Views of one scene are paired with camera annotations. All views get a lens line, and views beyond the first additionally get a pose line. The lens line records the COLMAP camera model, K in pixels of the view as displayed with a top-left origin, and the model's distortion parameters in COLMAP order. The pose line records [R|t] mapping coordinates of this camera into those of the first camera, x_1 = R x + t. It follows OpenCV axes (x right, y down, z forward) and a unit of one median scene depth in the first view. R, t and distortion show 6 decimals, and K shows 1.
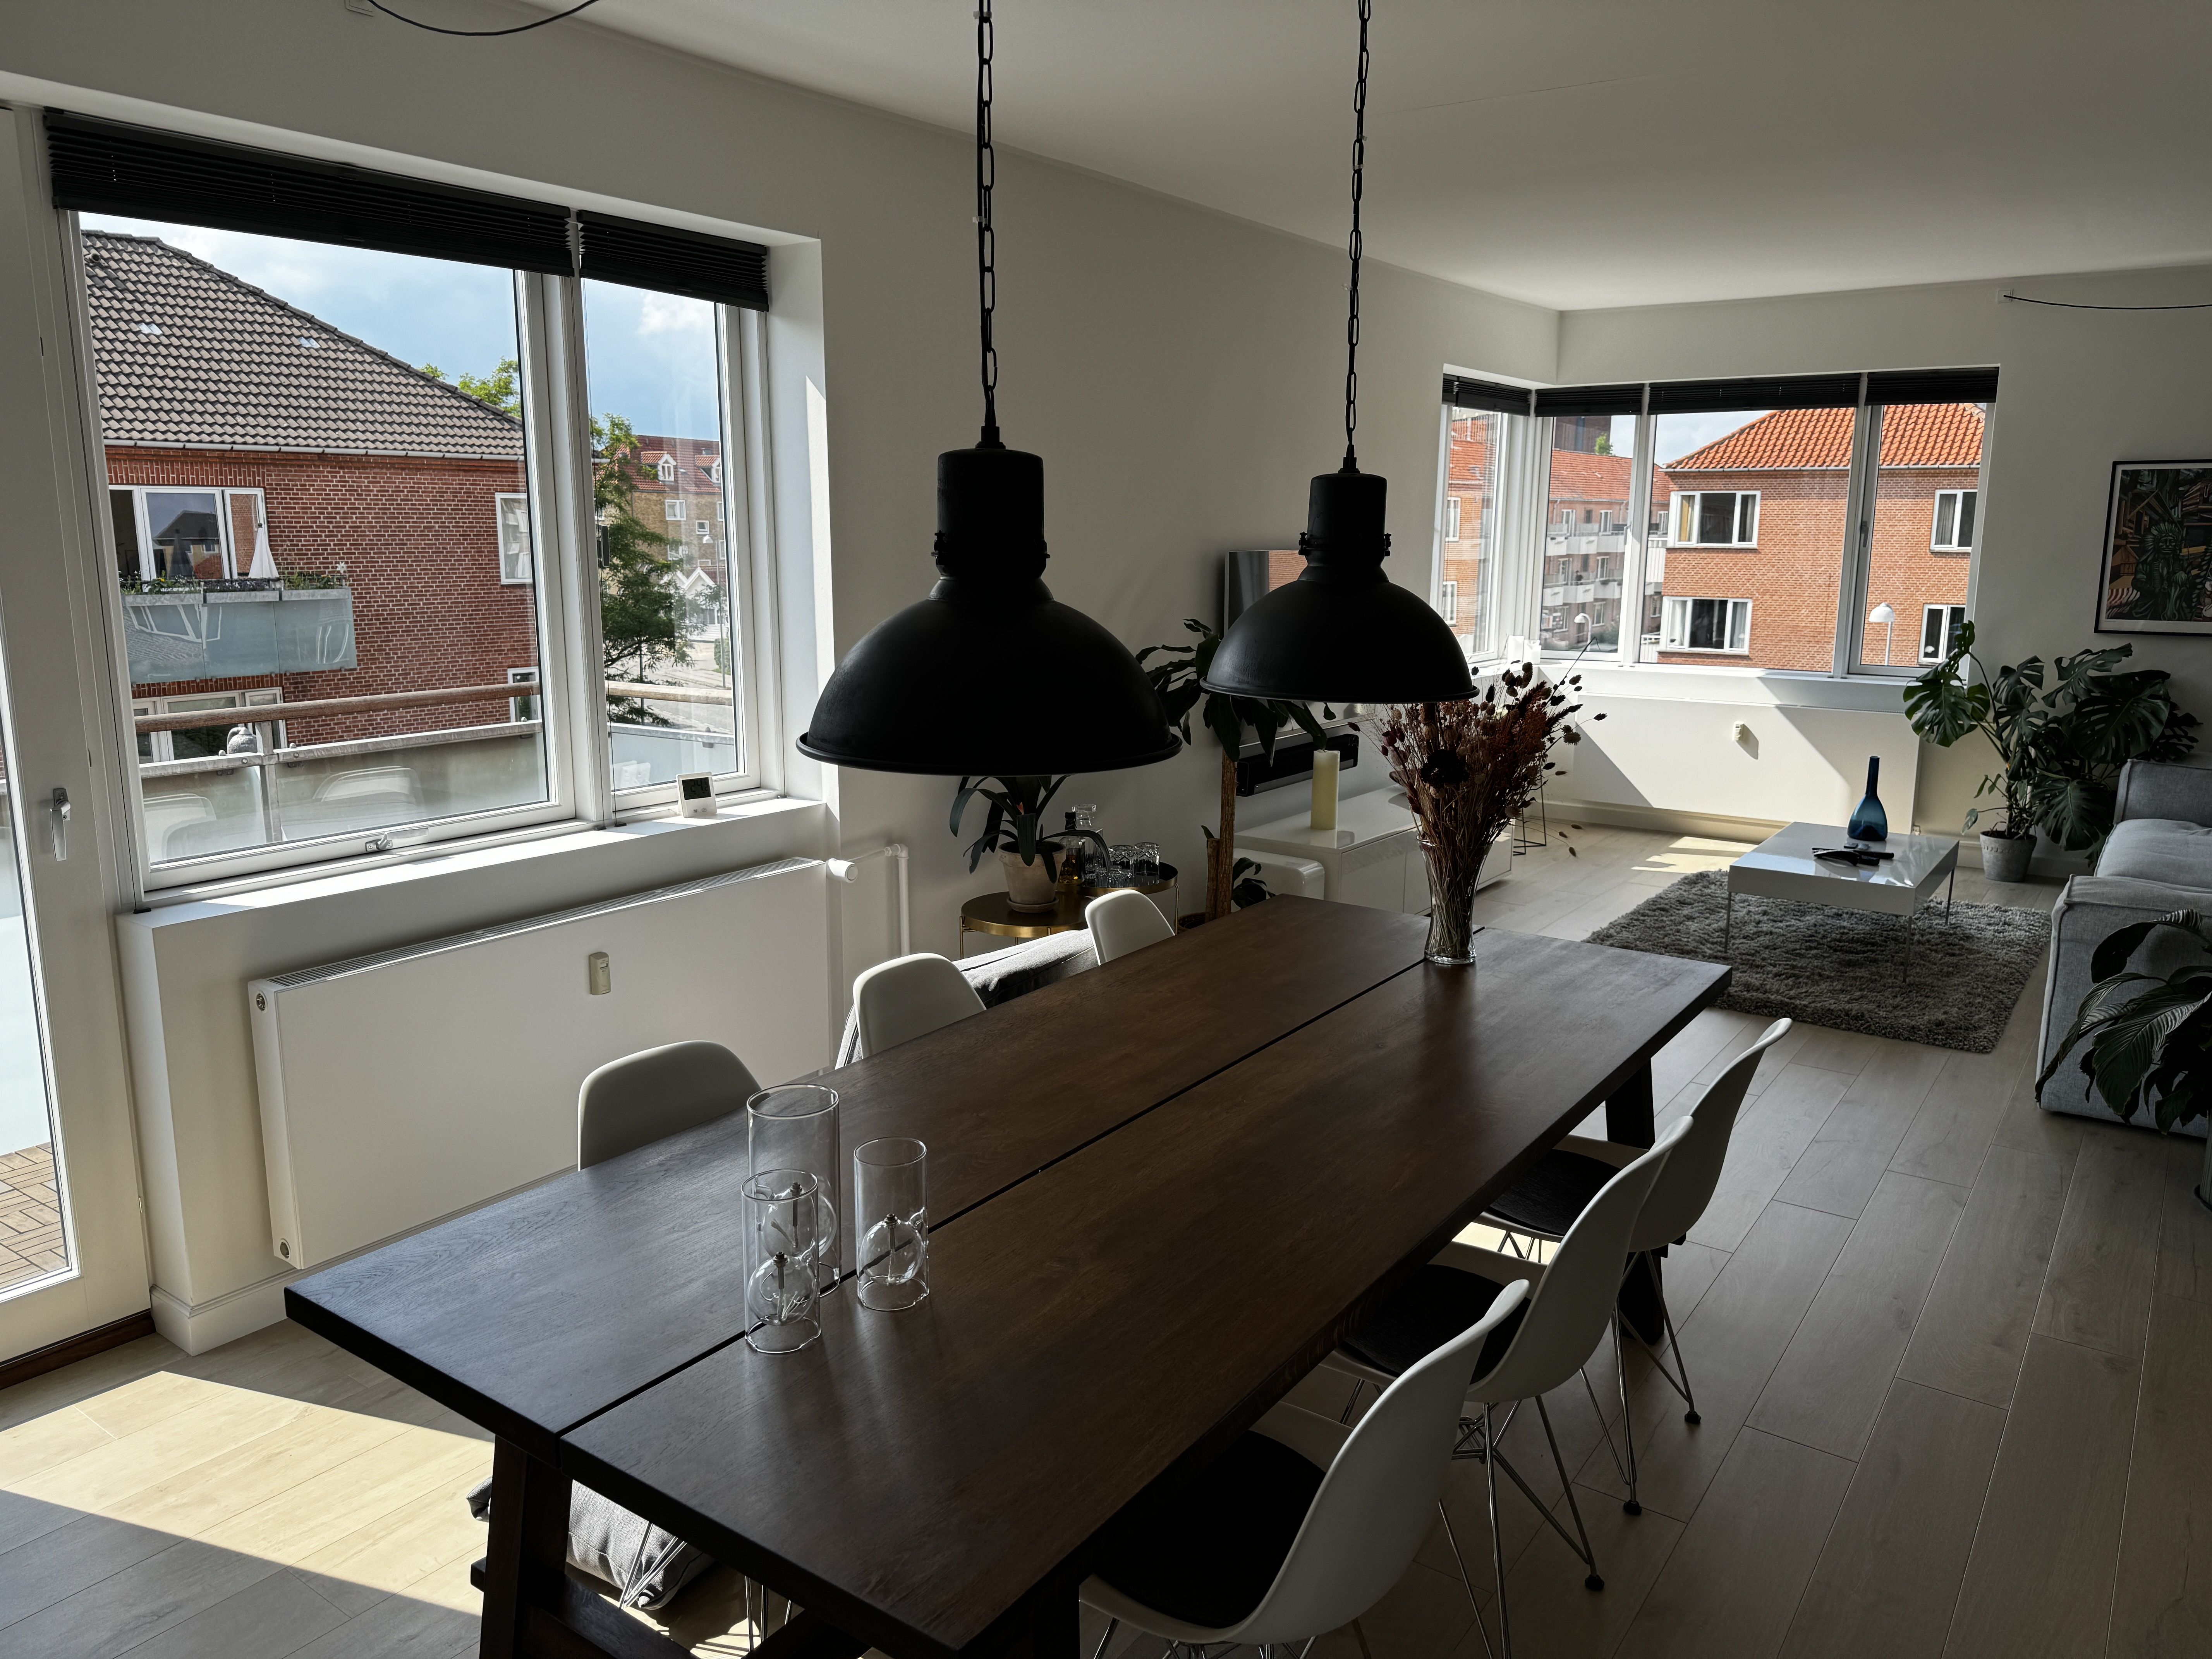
lens RADIAL K [[1548.2, 0, 1106.6], [0, 1548.2, 826.7], [0, 0, 1]] dist [-0.012430, -0.001515]
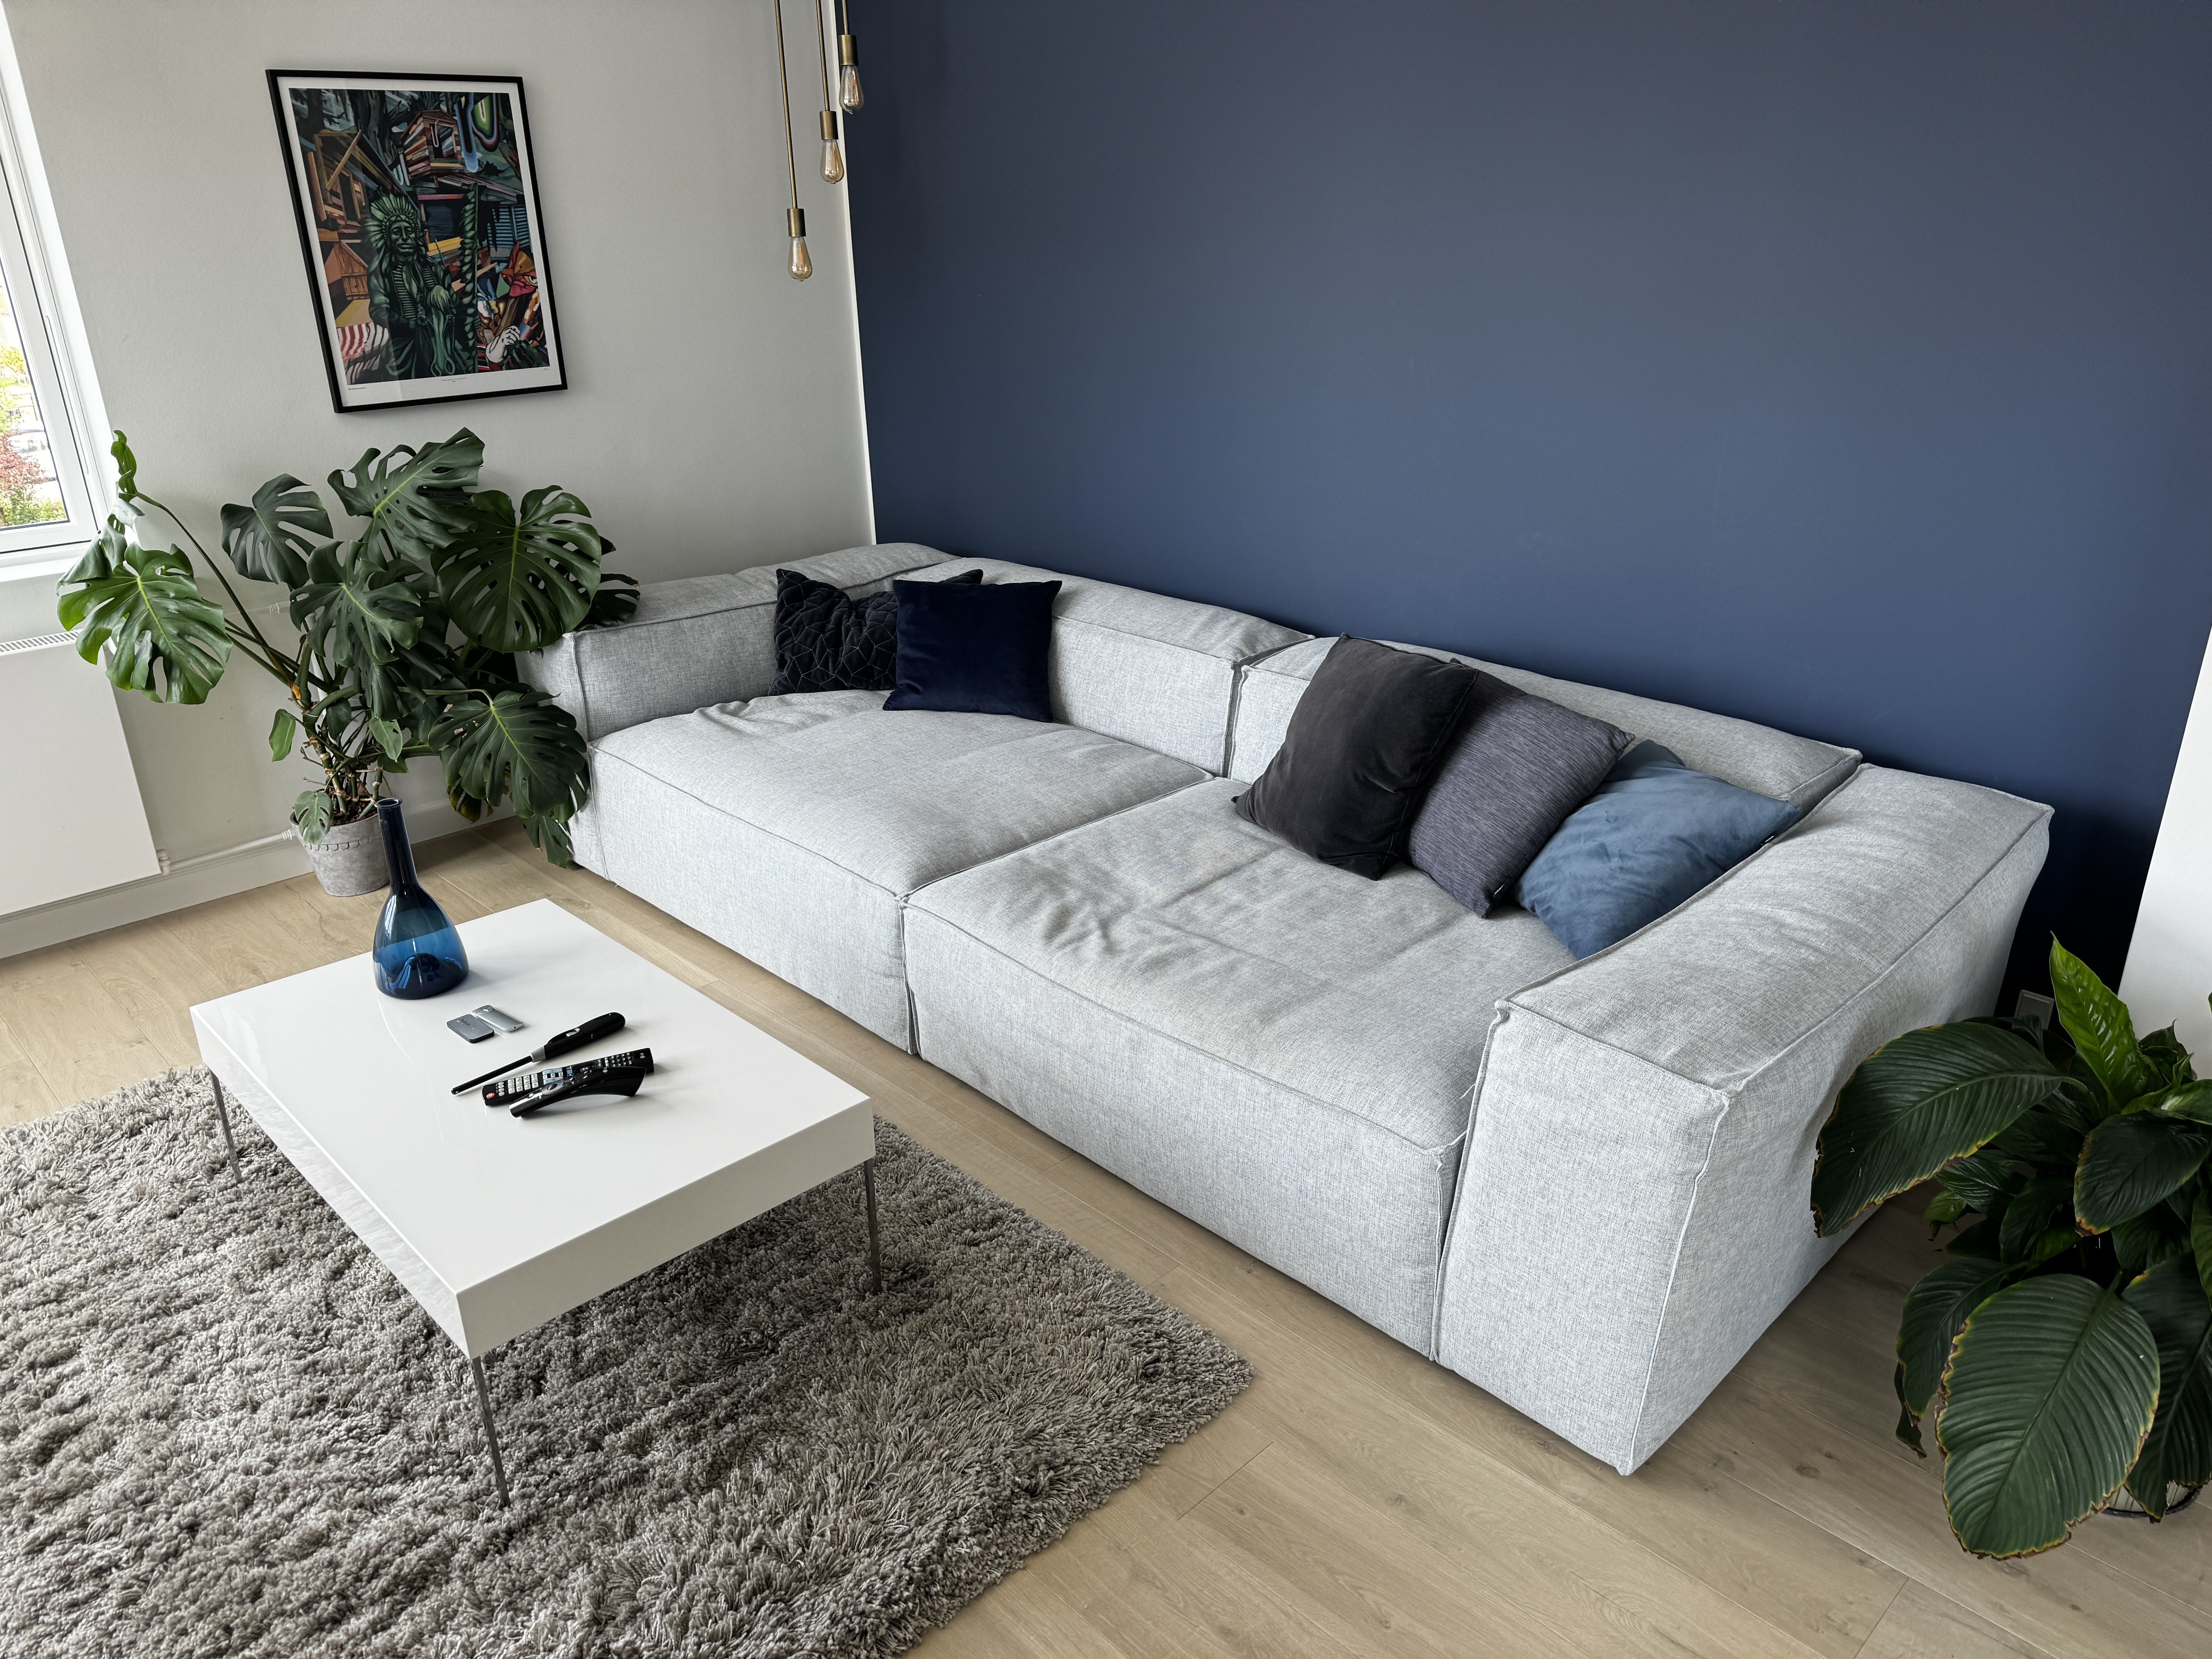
lens RADIAL K [[1548.2, 0, 1107.5], [0, 1548.2, 840.7], [0, 0, 1]] dist [-0.012430, -0.001515]
pose [[0.159927, -0.384690, 0.909086, 0.141539], [0.200562, 0.914393, 0.351653, -0.129288], [-0.966539, 0.126089, 0.223391, 0.659748]]
